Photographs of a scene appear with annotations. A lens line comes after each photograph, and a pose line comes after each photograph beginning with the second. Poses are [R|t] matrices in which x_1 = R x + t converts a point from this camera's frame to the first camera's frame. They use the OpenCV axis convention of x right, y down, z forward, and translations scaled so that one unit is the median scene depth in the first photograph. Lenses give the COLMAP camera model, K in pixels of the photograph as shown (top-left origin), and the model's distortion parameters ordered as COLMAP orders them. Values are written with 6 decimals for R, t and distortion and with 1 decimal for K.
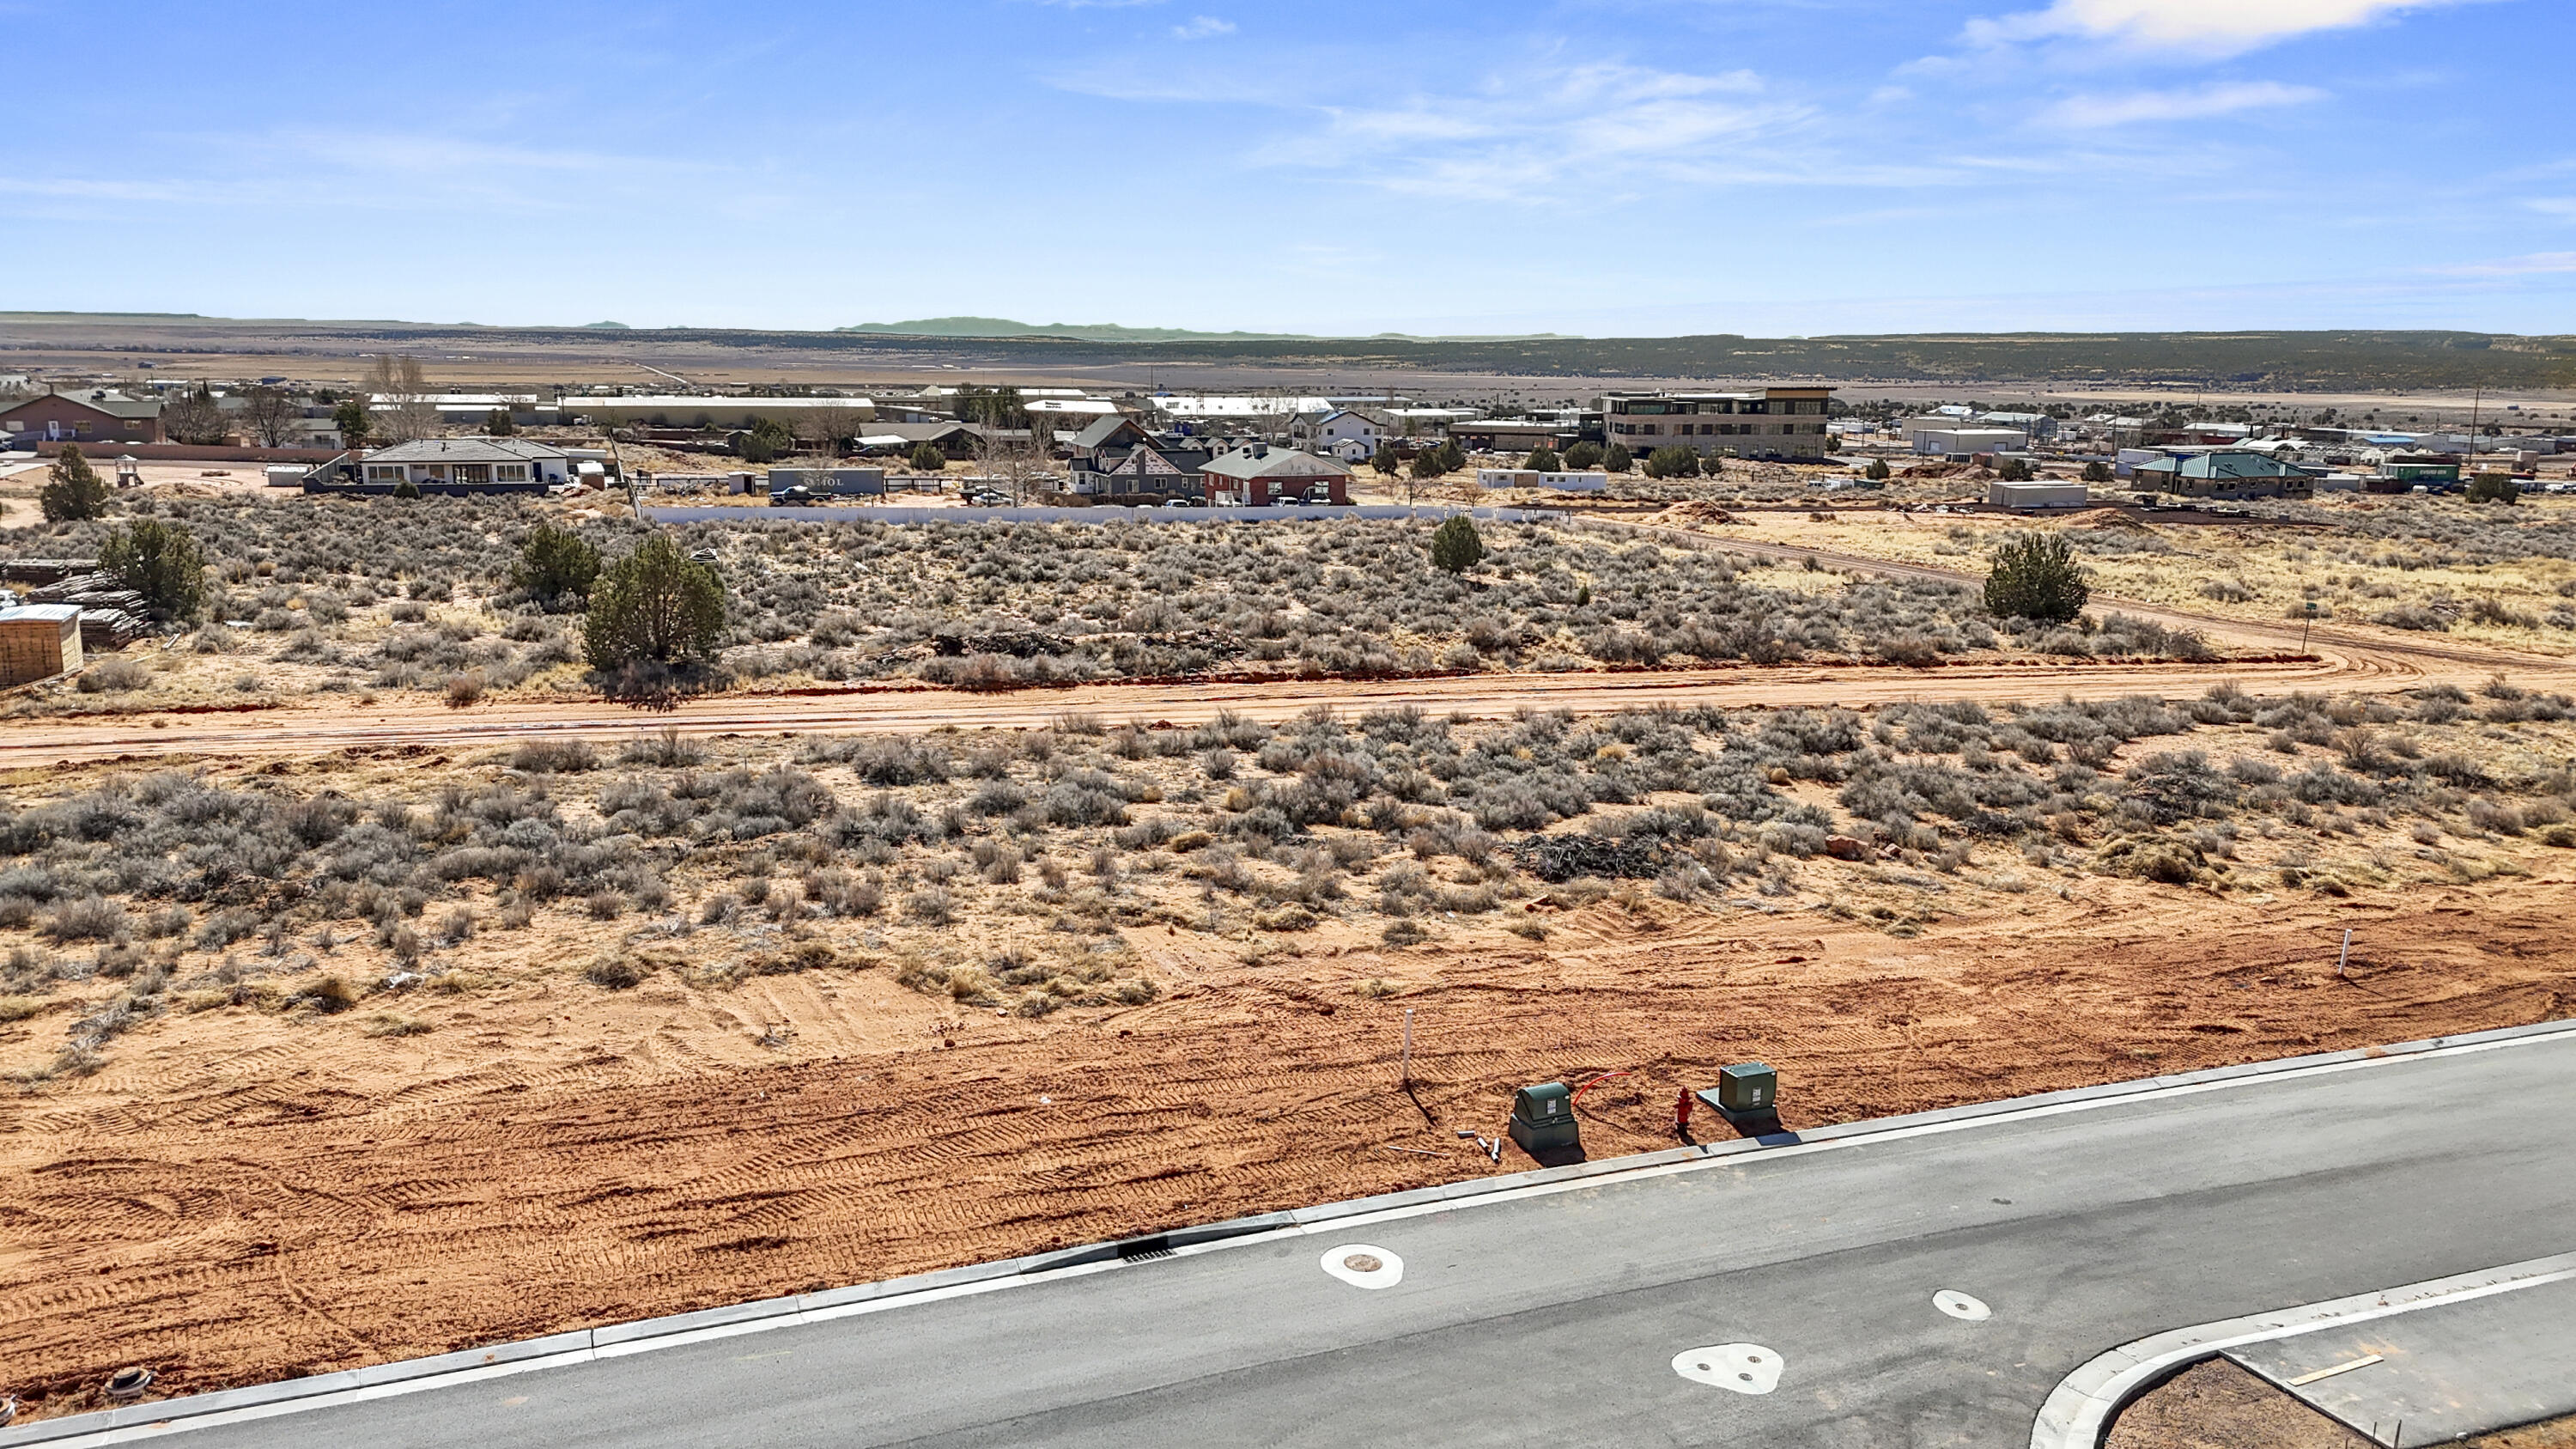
lens RADIAL K [[1873.2, 0, 1265.0], [0, 1873.2, 787.3], [0, 0, 1]] dist [0.071928, -0.082259]
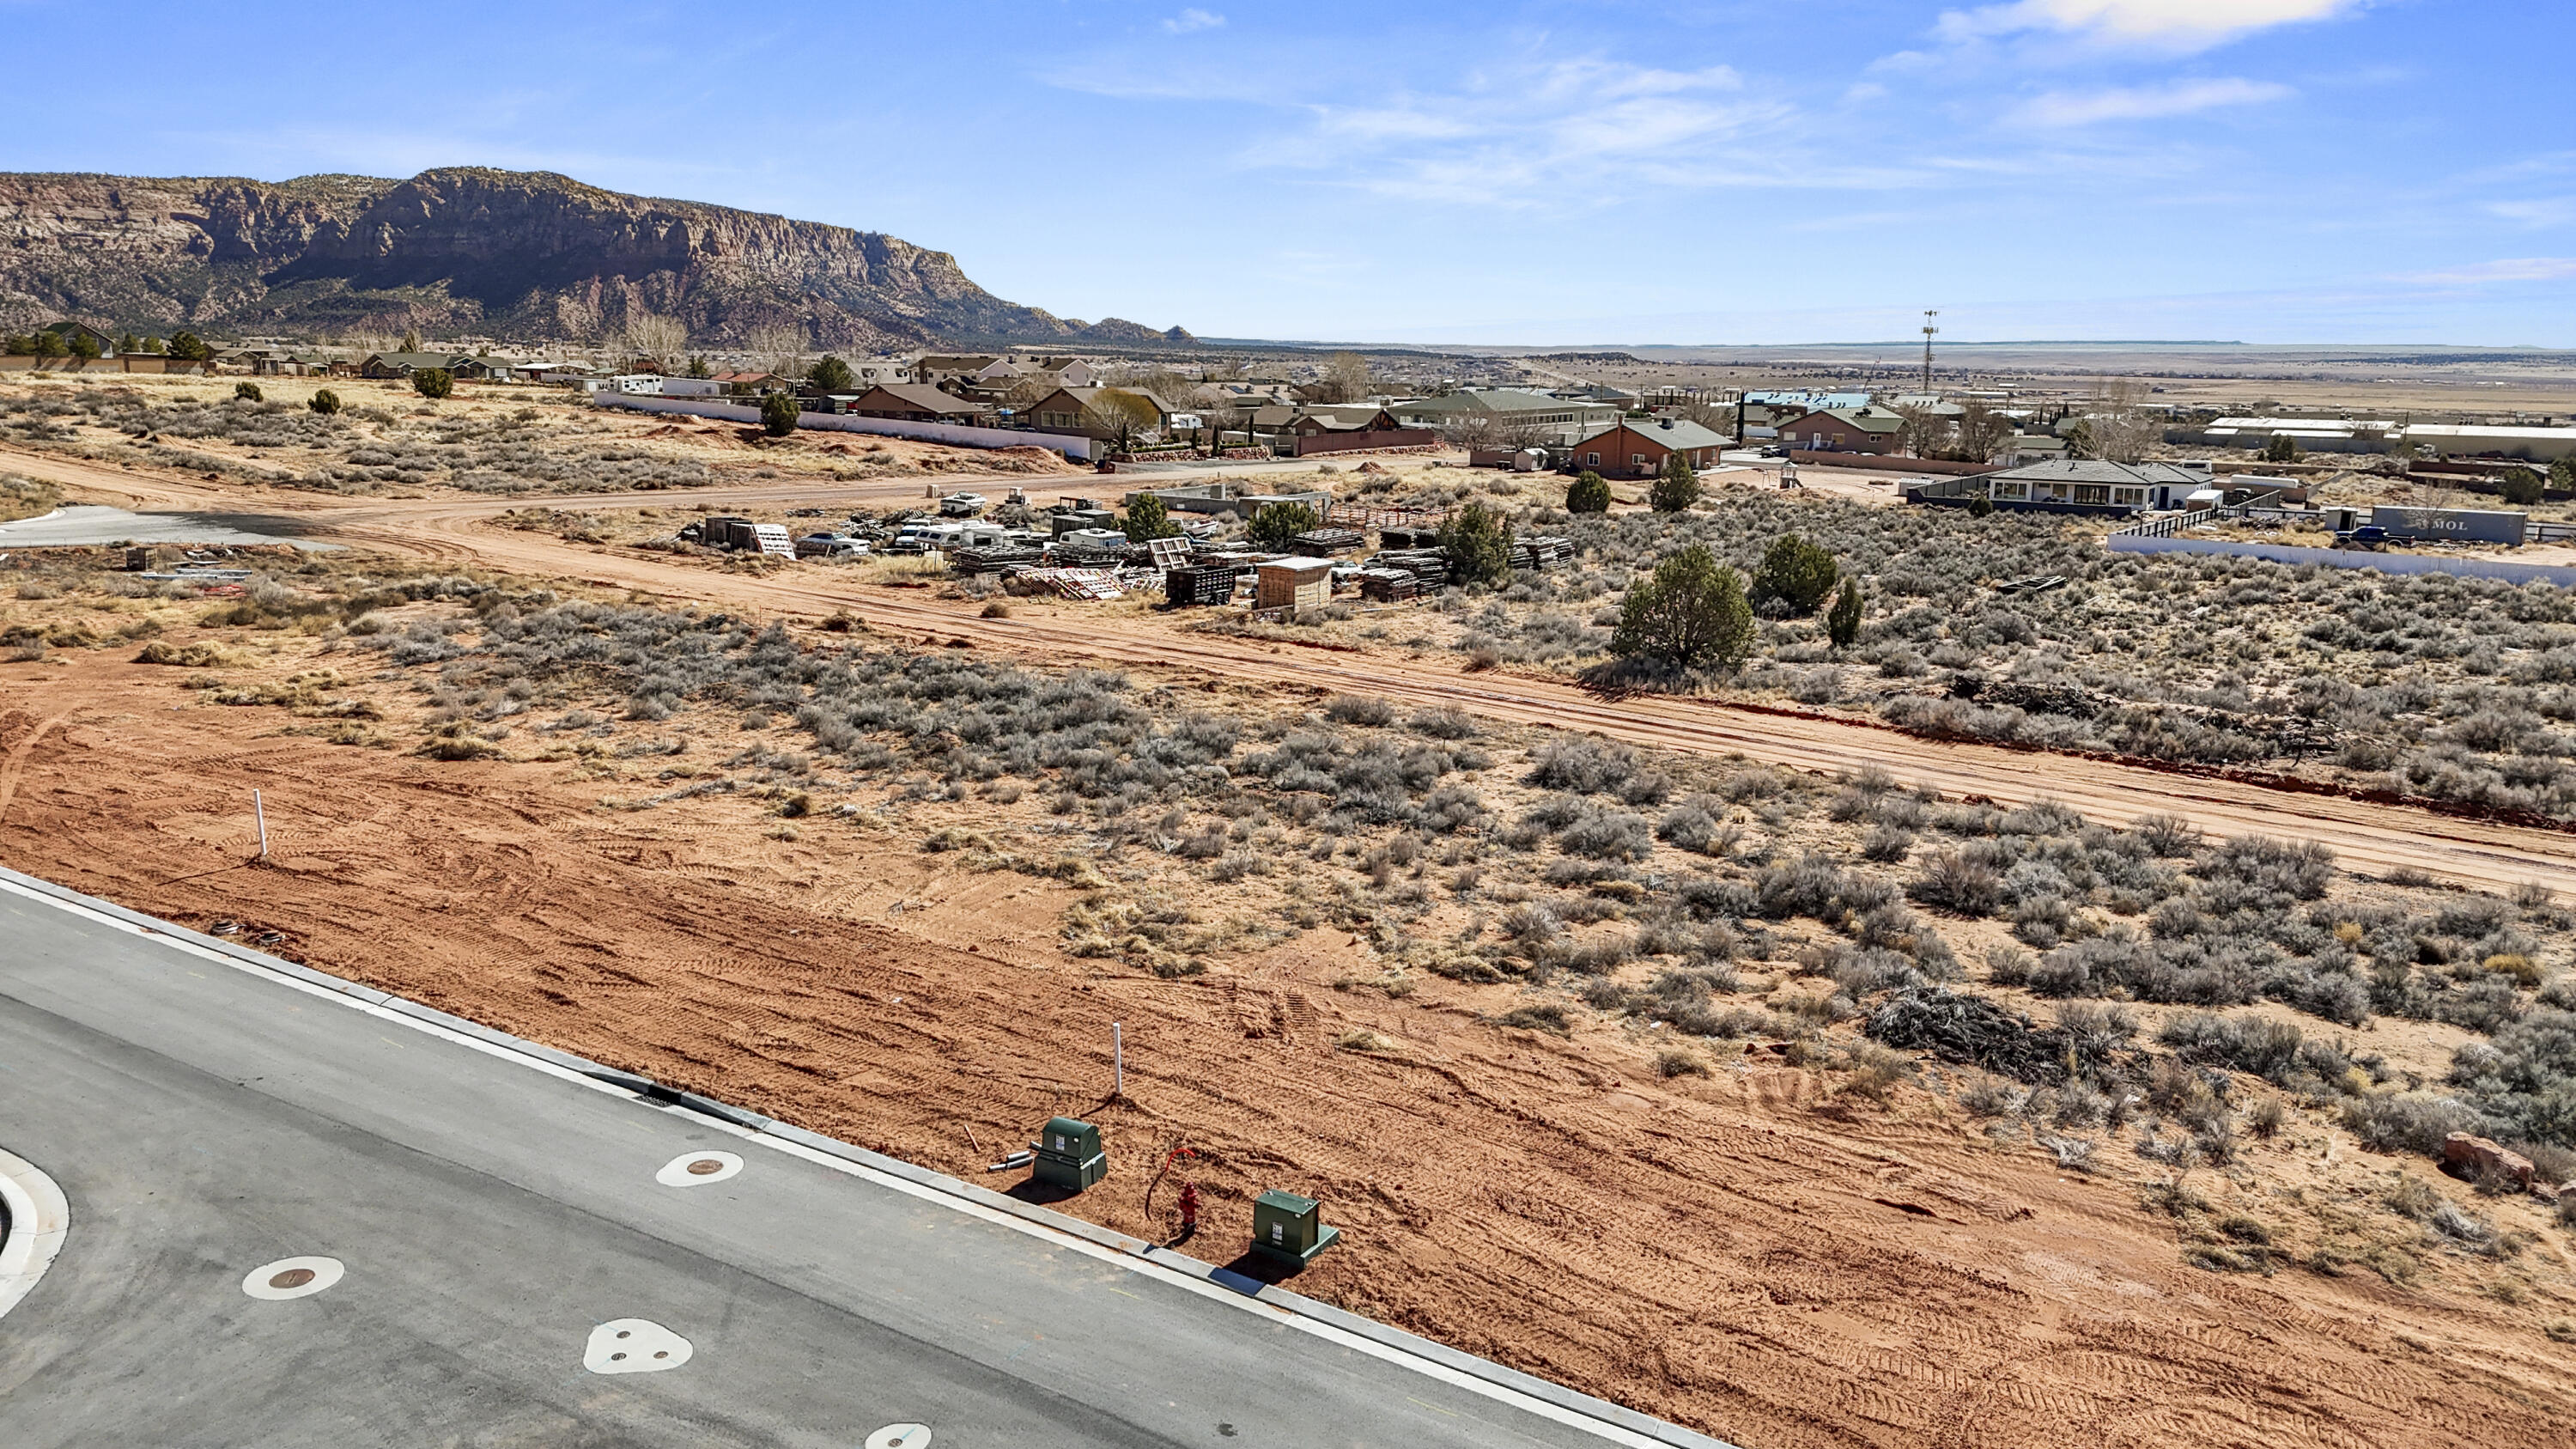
lens RADIAL K [[1914.3, 0, 1293.5], [0, 1914.3, 688.2], [0, 0, 1]] dist [0.077429, -0.063674]
pose [[0.573015, 0.140559, -0.807402, 0.546481], [-0.194478, 0.980363, 0.032649, -0.060086], [0.796136, 0.138313, 0.589098, 0.279827]]
